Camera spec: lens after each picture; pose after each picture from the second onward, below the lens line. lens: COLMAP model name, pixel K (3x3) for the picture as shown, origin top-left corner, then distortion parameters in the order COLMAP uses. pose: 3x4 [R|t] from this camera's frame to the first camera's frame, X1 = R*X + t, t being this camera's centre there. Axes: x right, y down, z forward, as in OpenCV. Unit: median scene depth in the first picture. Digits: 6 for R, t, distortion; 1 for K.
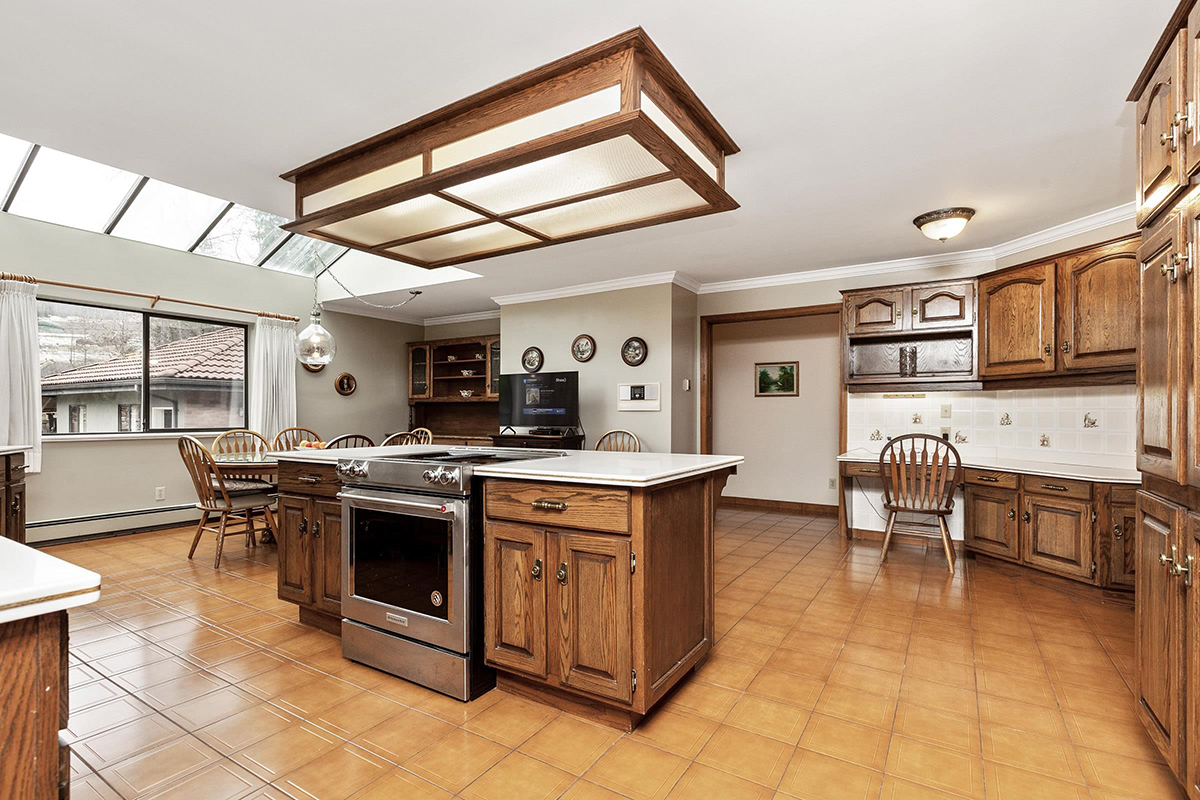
lens RADIAL K [[543.7, 0, 608.7], [0, 543.7, 414.4], [0, 0, 1]] dist [-0.000552, -0.000618]
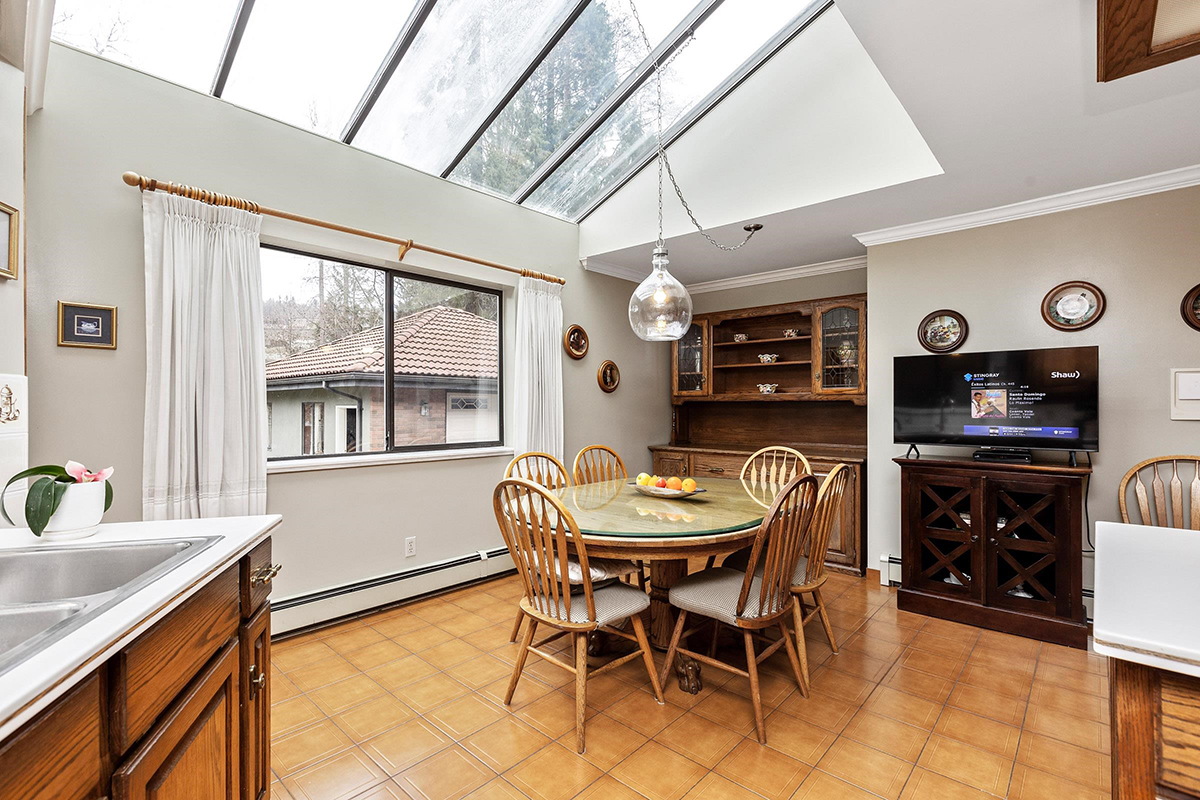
lens RADIAL K [[543.7, 0, 588.3], [0, 543.7, 406.2], [0, 0, 1]] dist [-0.000552, -0.000618]
pose [[0.977113, -0.000638, -0.212719, -0.393381], [0.000171, 0.999998, -0.002213, -0.017473], [0.212720, 0.002126, 0.977111, 0.337145]]
